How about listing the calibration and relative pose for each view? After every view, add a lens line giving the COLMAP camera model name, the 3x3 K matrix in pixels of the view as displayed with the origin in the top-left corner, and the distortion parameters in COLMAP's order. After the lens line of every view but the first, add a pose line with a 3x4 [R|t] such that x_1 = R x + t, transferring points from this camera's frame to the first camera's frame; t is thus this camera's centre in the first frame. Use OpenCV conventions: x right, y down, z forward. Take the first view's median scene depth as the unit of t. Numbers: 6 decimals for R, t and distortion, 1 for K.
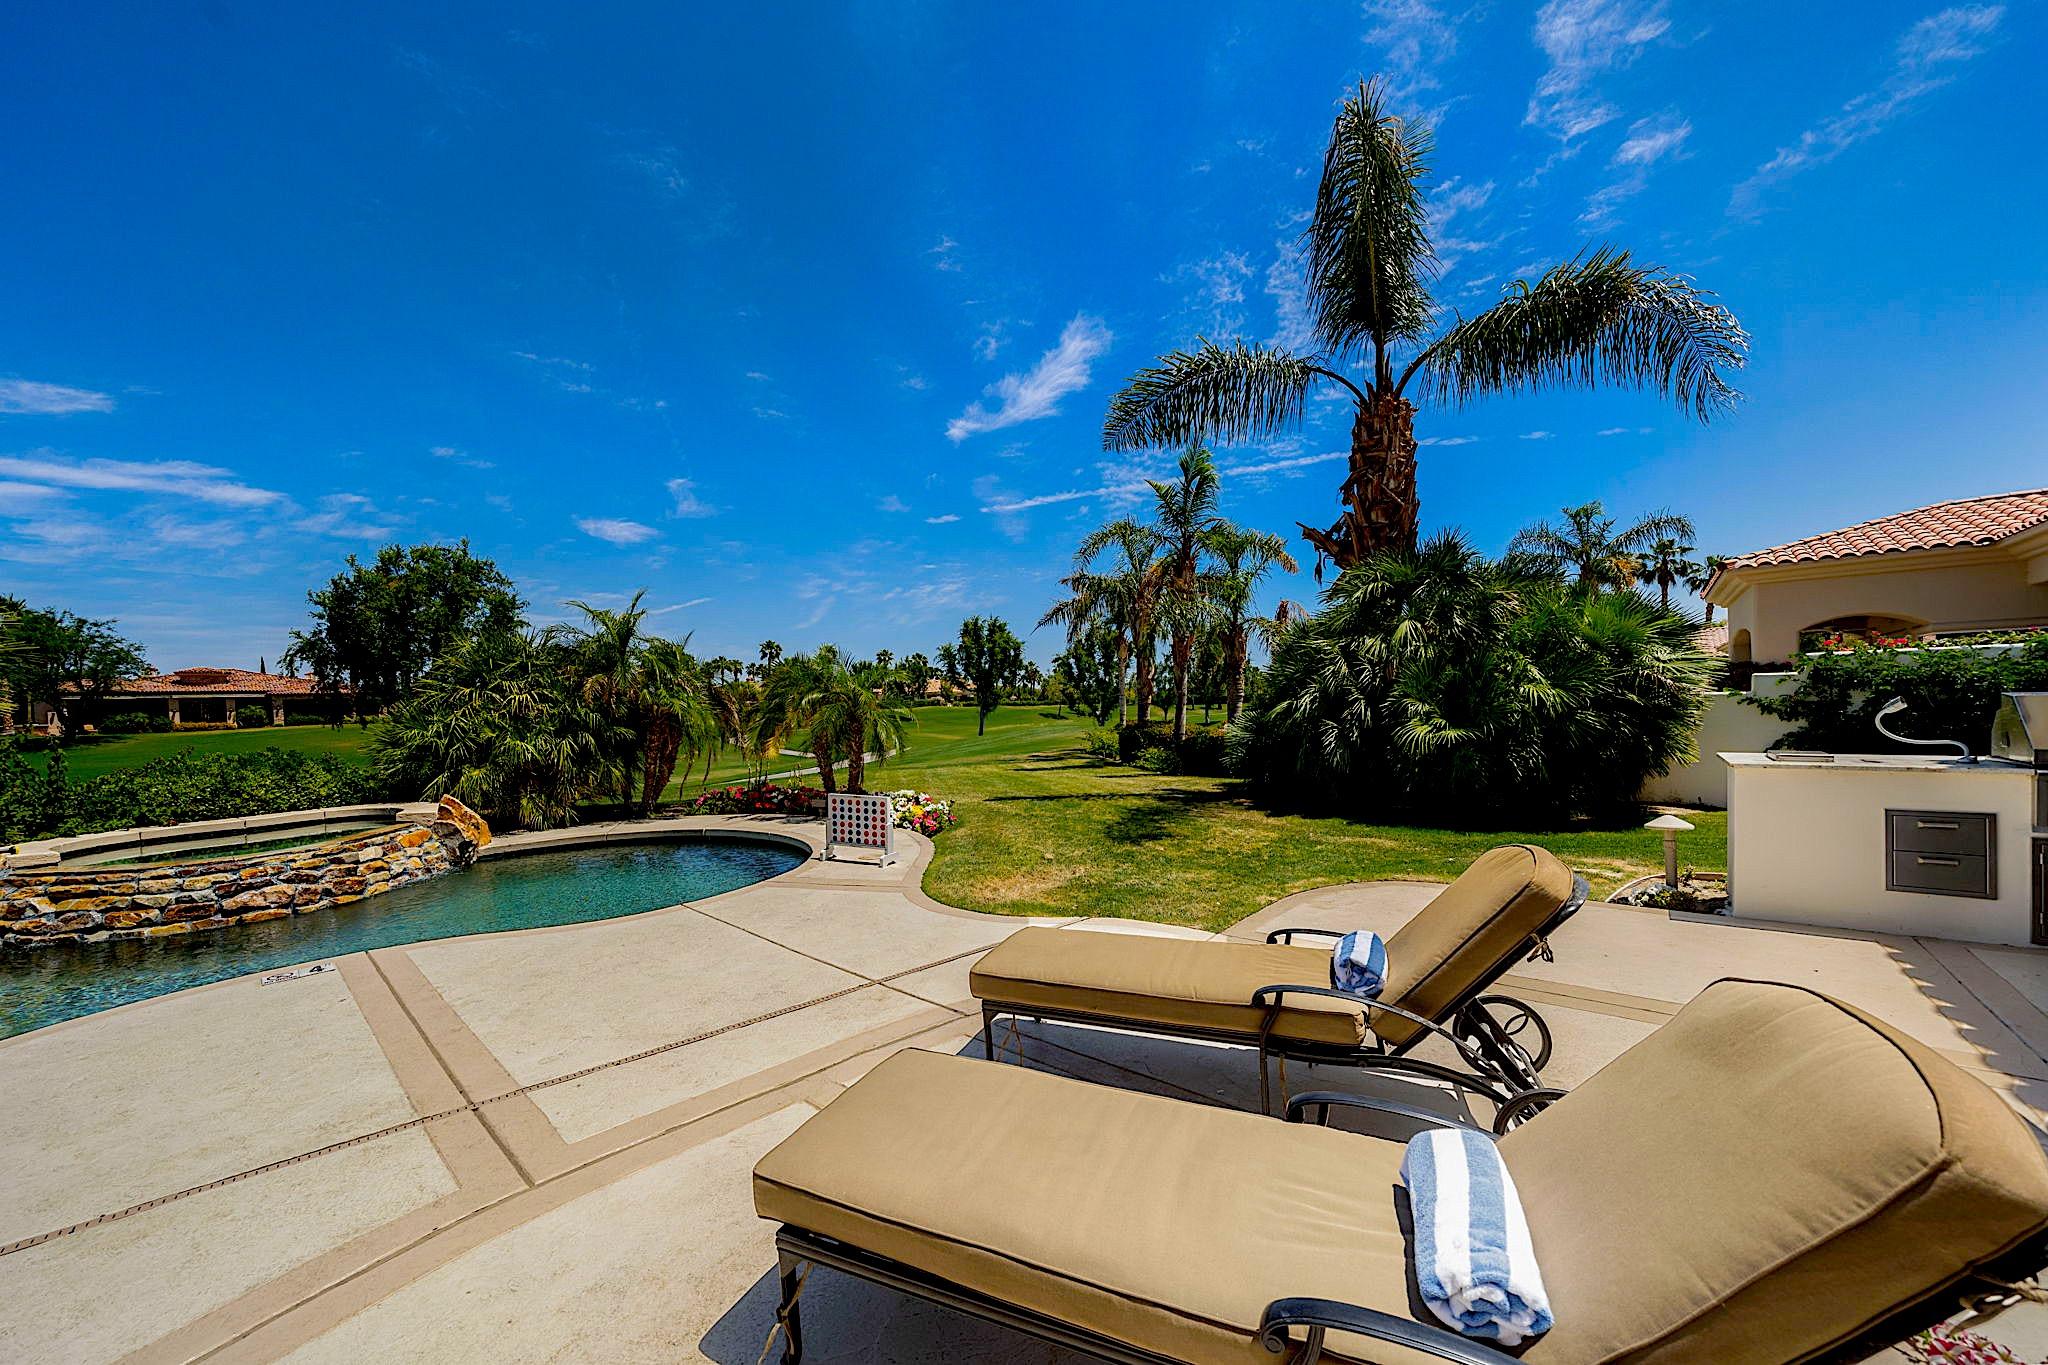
lens RADIAL K [[726.6, 0, 996.1], [0, 726.6, 725.3], [0, 0, 1]] dist [-0.002679, -0.000168]
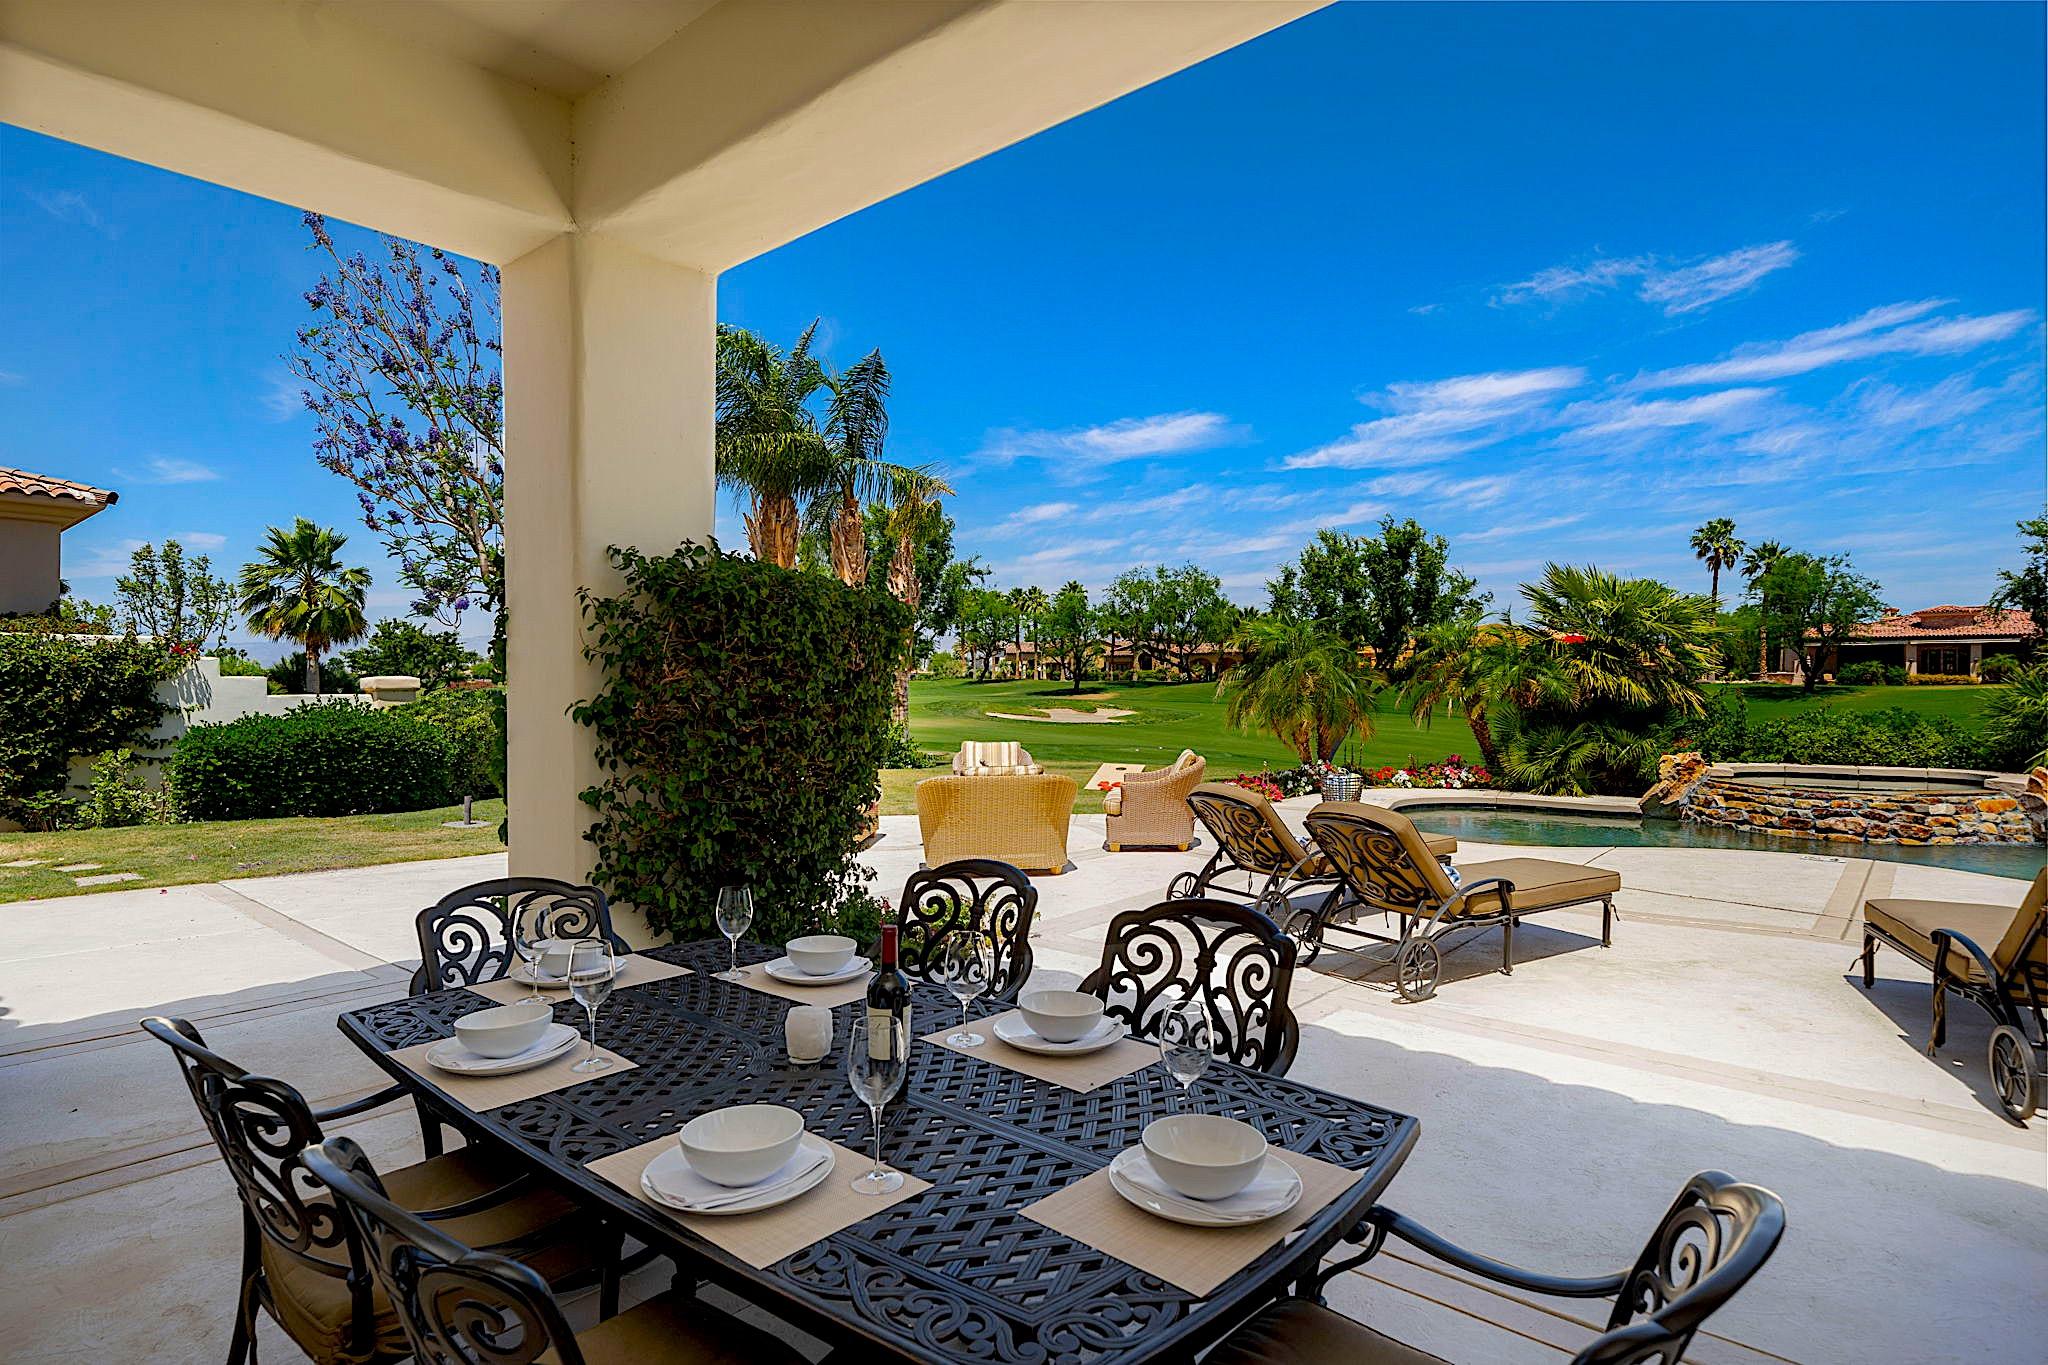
lens RADIAL K [[1069.1, 0, 1007.6], [0, 1069.1, 689.9], [0, 0, 1]] dist [0.000650, -0.000358]
pose [[0.012121, 0.038983, -0.999166, 0.682751], [-0.030121, 0.998801, 0.038603, -0.019613], [0.999473, 0.029628, 0.013280, -0.404387]]
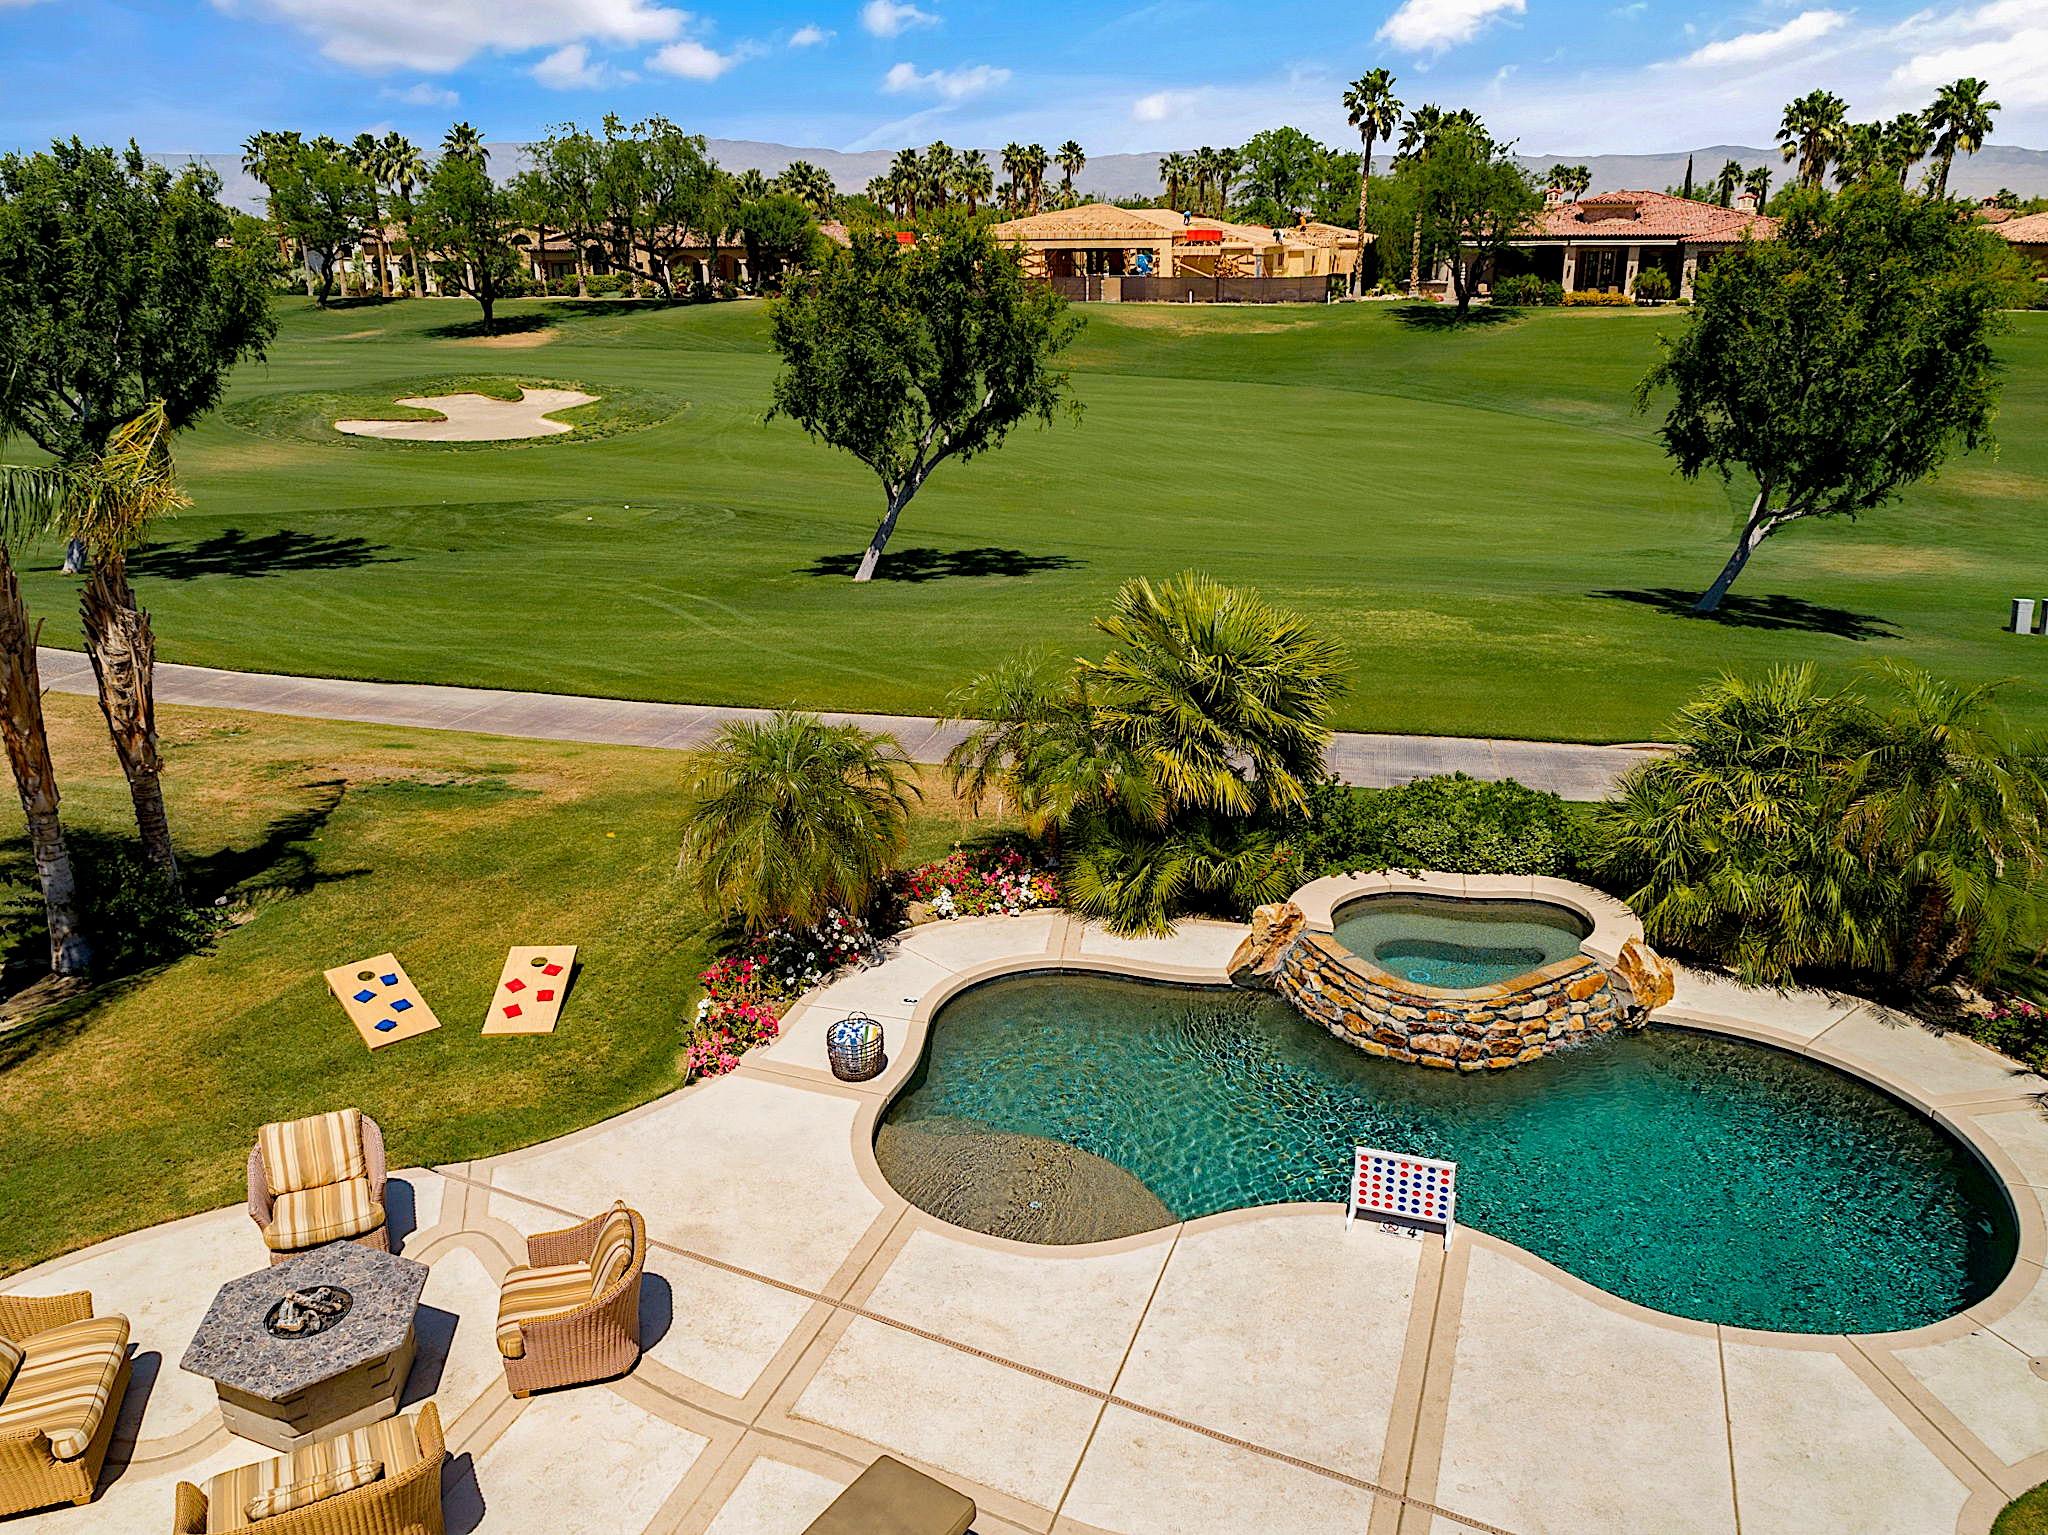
lens RADIAL K [[1549.0, 0, 1025.2], [0, 1549.0, 766.3], [0, 0, 1]] dist [-0.015552, 0.006730]
pose [[0.381407, 0.331892, -0.862773, 0.463161], [-0.028958, 0.937157, 0.347705, -0.748673], [0.923954, -0.107633, 0.367049, -0.272871]]
